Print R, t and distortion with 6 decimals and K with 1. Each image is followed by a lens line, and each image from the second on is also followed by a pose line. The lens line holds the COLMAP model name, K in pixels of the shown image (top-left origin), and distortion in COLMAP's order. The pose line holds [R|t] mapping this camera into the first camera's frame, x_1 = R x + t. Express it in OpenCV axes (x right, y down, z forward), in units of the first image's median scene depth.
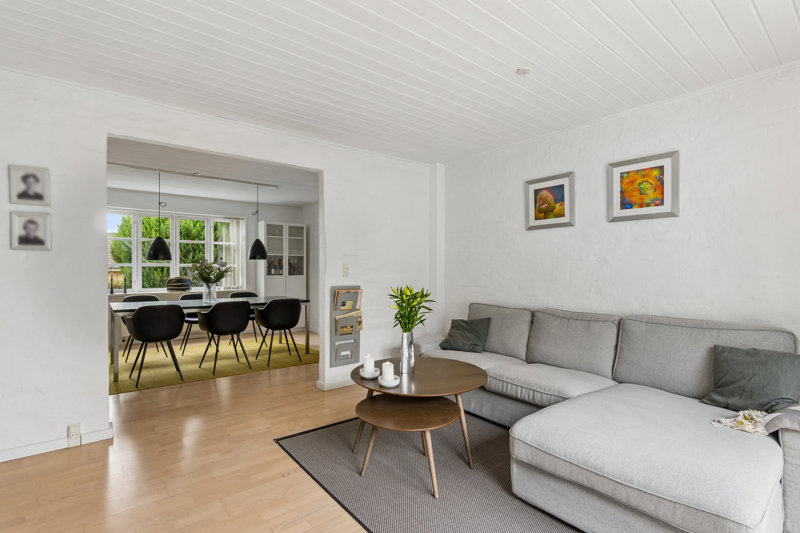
lens RADIAL K [[390.7, 0, 394.7], [0, 390.7, 270.9], [0, 0, 1]] dist [0.002403, 0.000219]
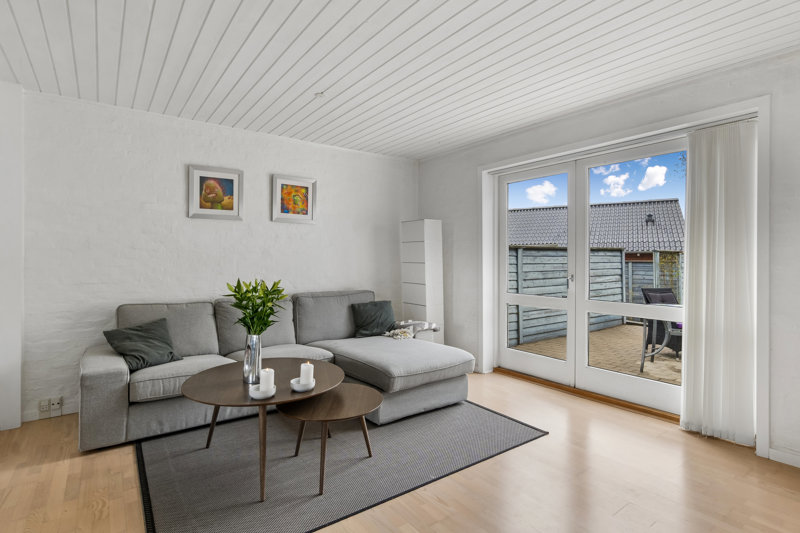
lens RADIAL K [[398.3, 0, 399.0], [0, 398.3, 259.2], [0, 0, 1]] dist [-0.001438, -0.000345]
pose [[0.037122, -0.005195, 0.999297, -0.636574], [0.003425, 0.999981, 0.005071, -0.009251], [-0.999305, 0.003234, 0.037139, 0.513208]]
